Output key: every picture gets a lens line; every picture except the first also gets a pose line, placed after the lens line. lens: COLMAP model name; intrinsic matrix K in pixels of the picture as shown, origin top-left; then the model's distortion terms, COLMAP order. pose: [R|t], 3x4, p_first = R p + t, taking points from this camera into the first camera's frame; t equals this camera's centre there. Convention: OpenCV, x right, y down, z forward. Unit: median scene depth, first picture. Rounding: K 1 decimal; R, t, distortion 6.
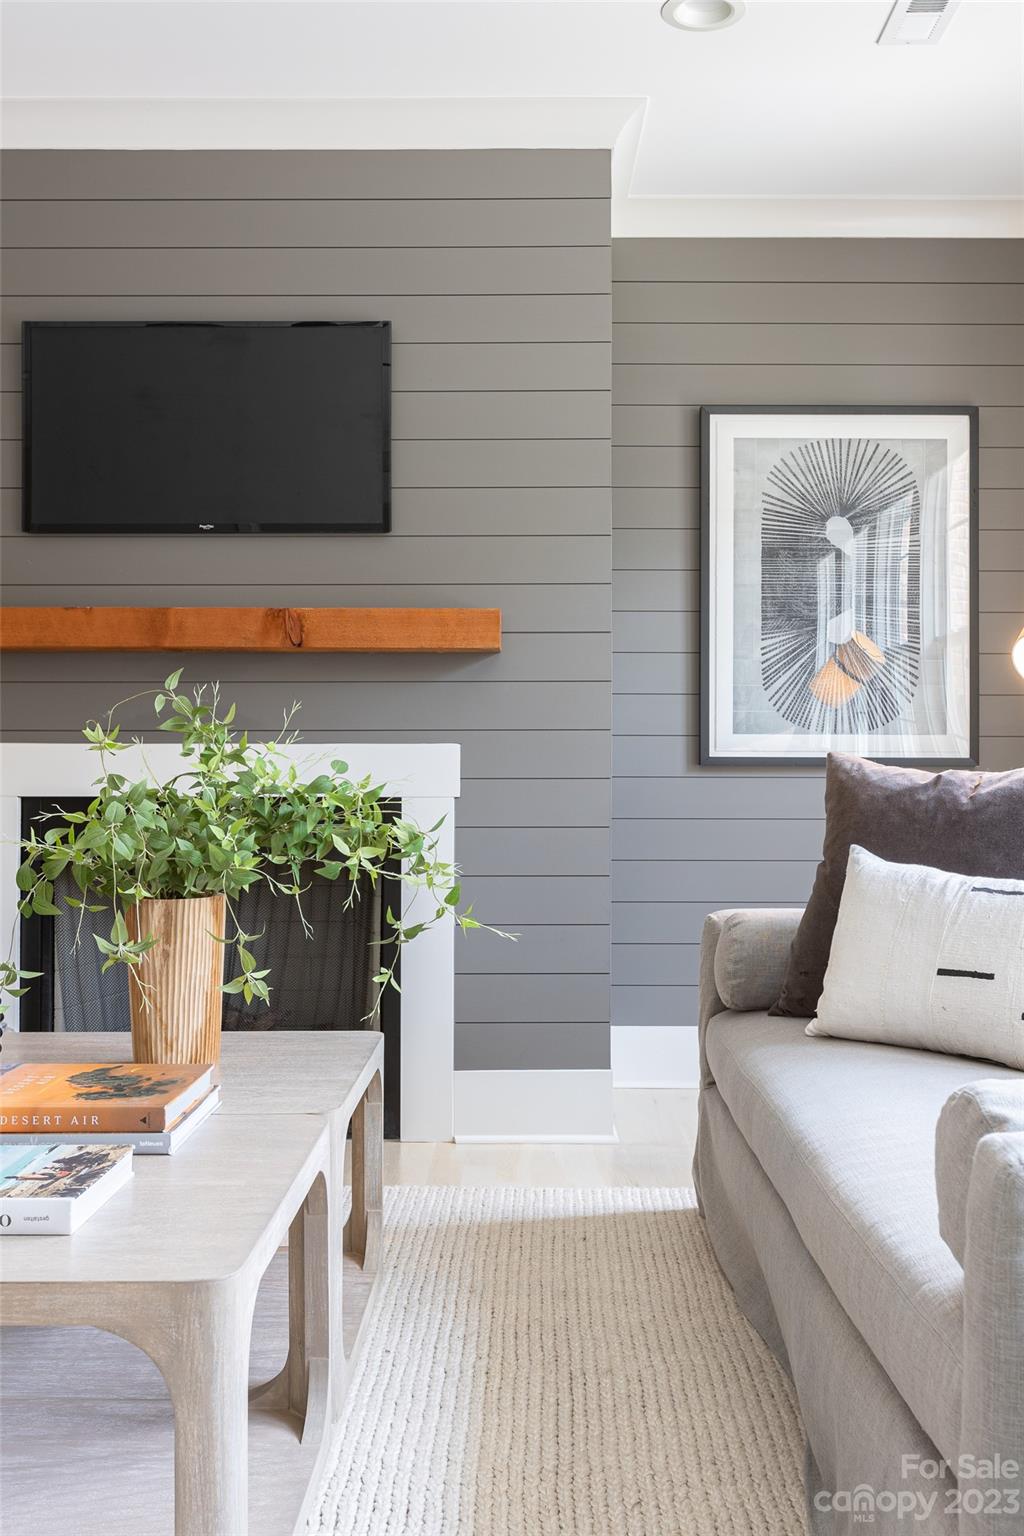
lens RADIAL K [[1492.6, 0, 515.3], [0, 1492.6, 717.4], [0, 0, 1]] dist [-0.003066, 0.015645]
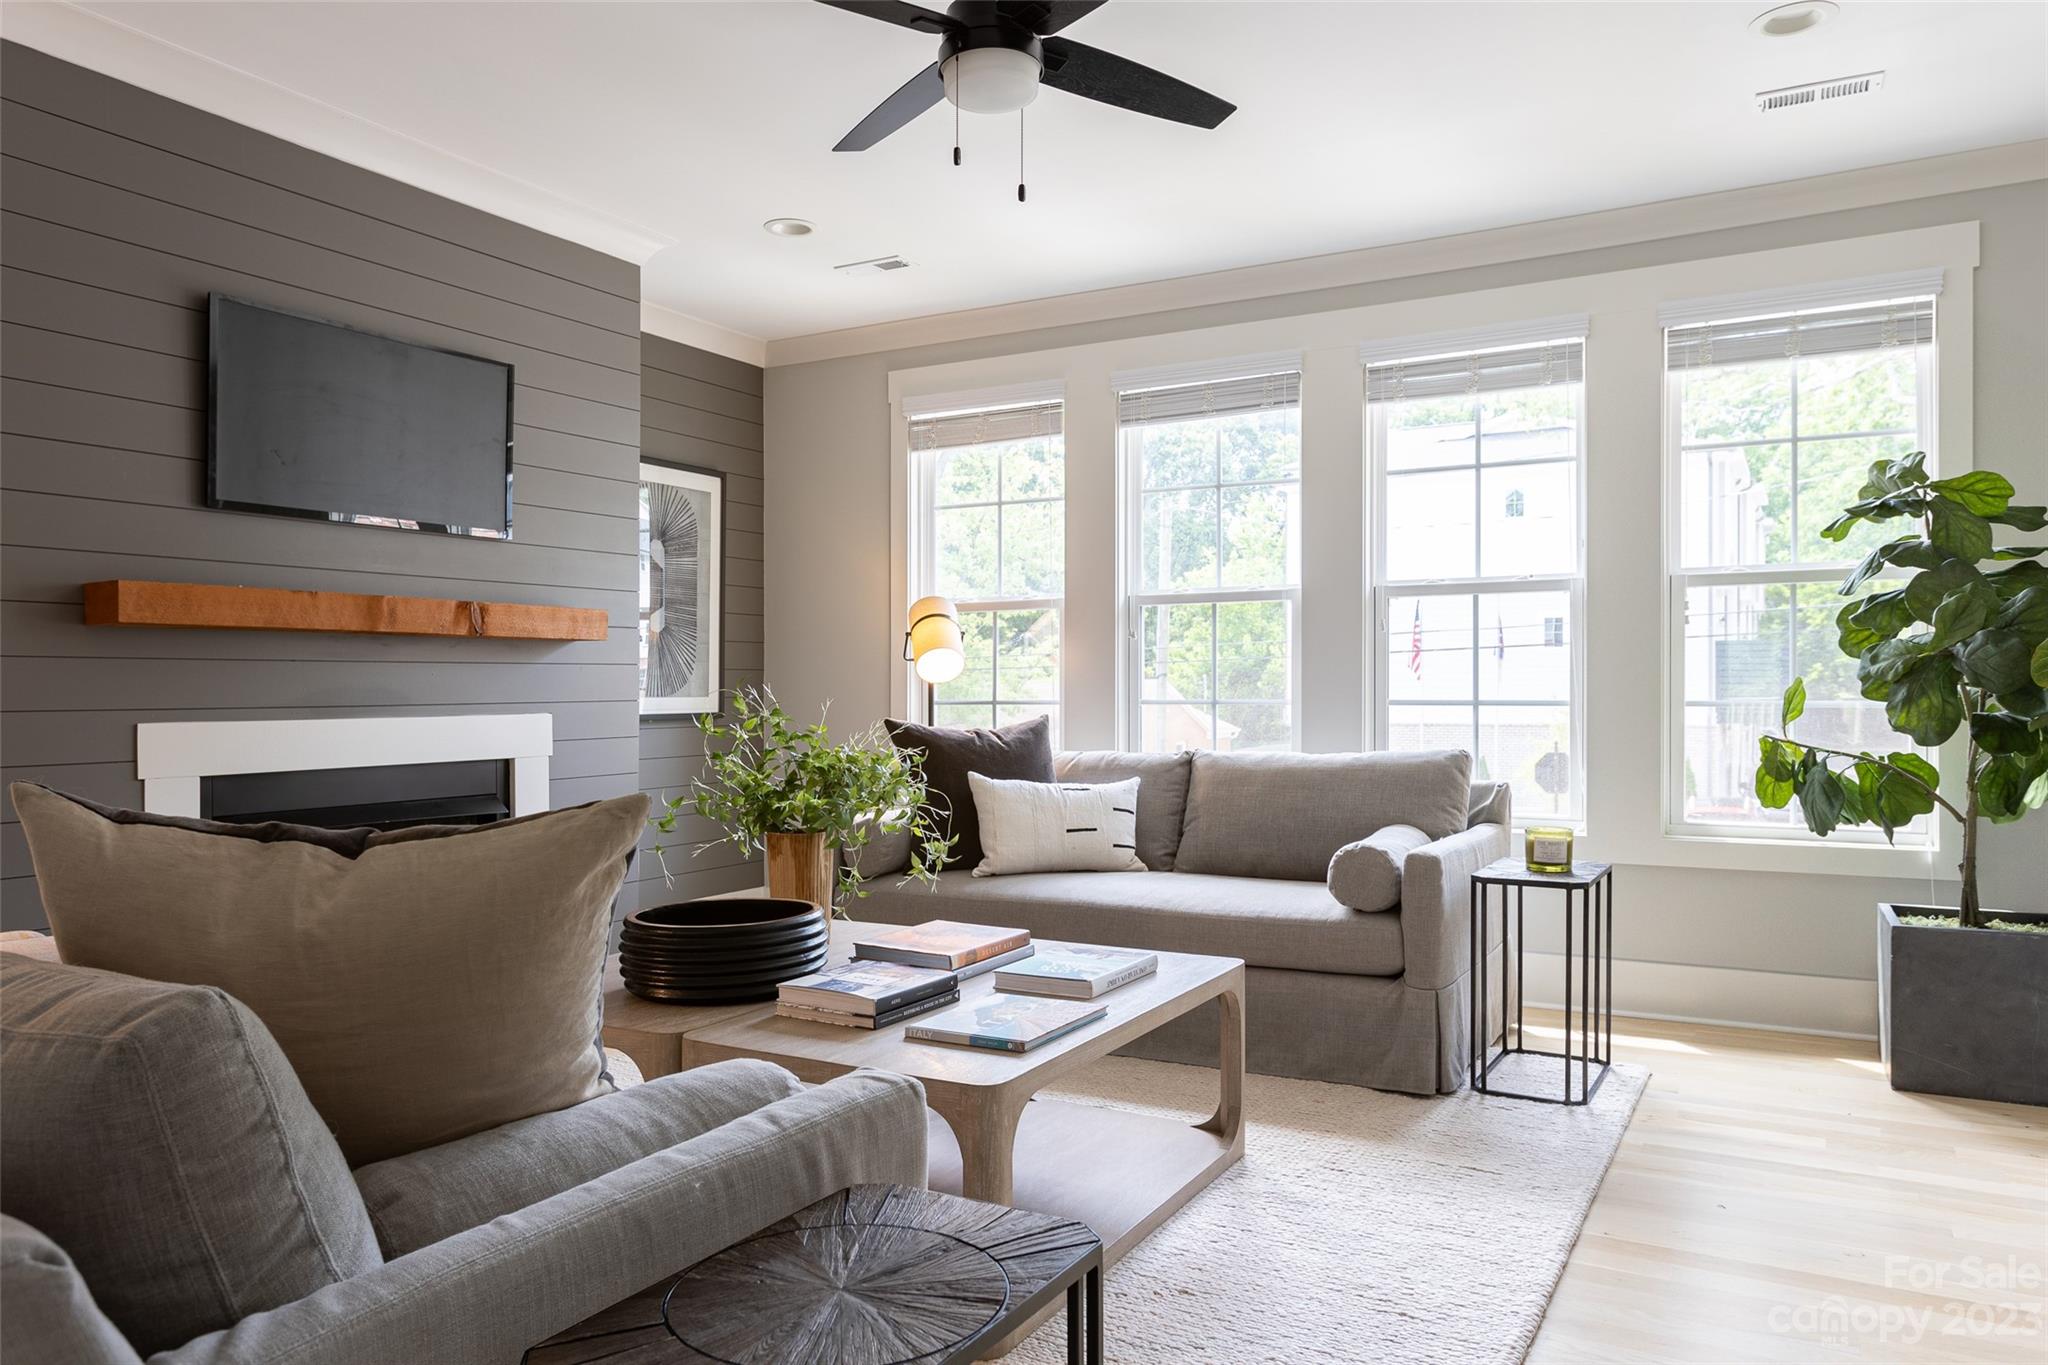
lens RADIAL K [[1383.9, 0, 1013.6], [0, 1383.9, 694.3], [0, 0, 1]] dist [-0.001764, 0.002037]
pose [[0.492661, -0.008984, 0.870175, -0.888309], [-0.024164, 0.999420, 0.023999, -0.036876], [-0.869886, -0.032850, 0.492158, 0.094921]]
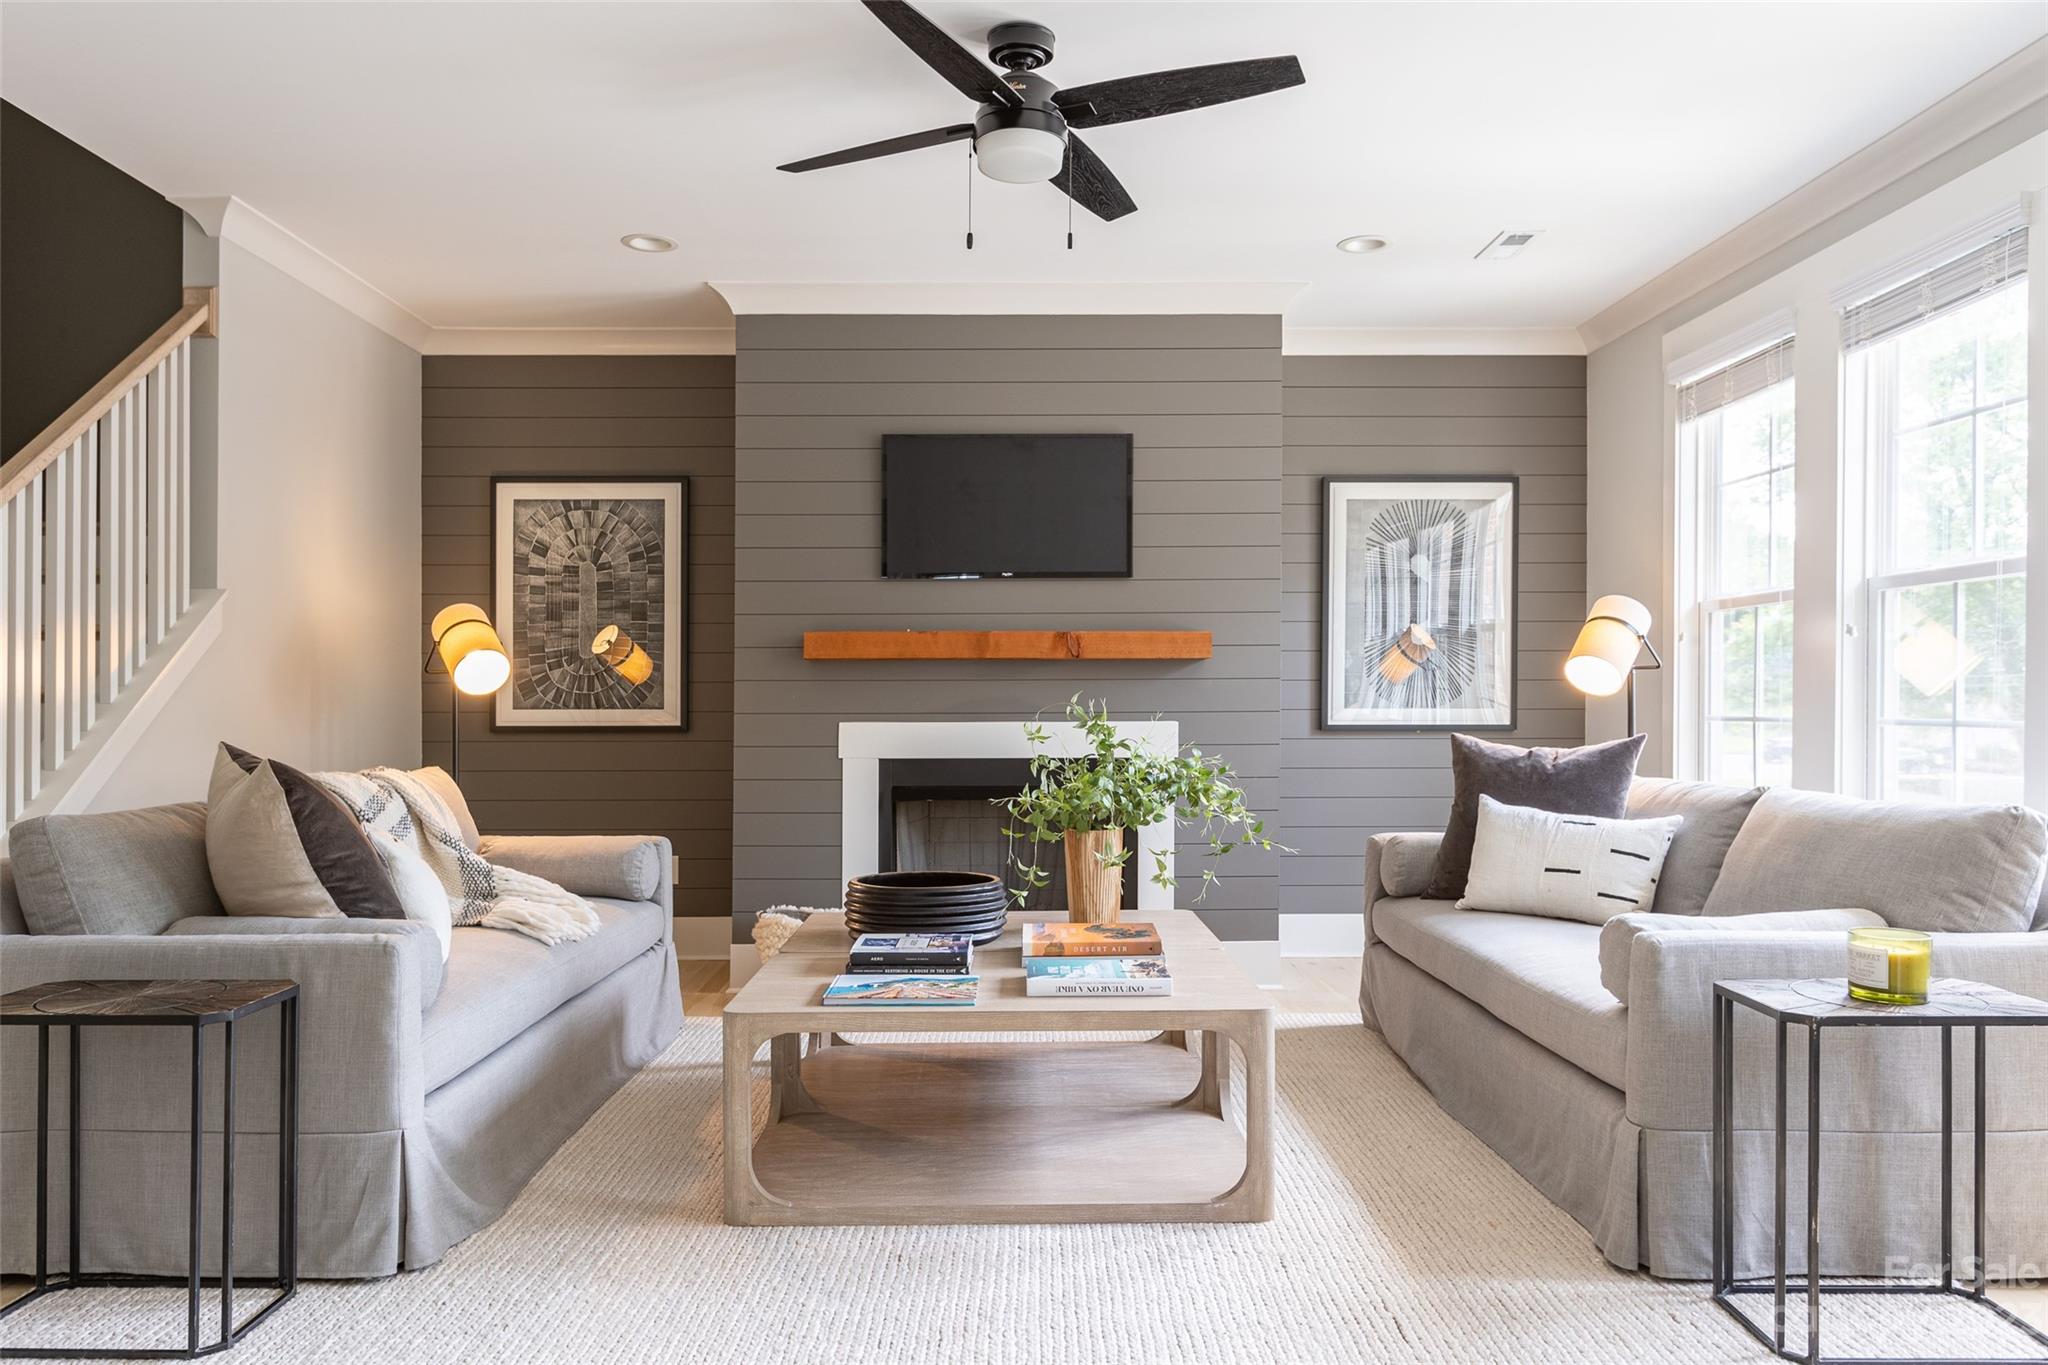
lens RADIAL K [[1383.9, 0, 1013.6], [0, 1383.9, 694.3], [0, 0, 1]] dist [-0.001764, 0.002037]
pose [[0.999898, -0.003837, 0.013763, -0.227003], [0.003398, 0.999489, 0.031799, -0.054893], [-0.013878, -0.031749, 0.999400, -0.375578]]
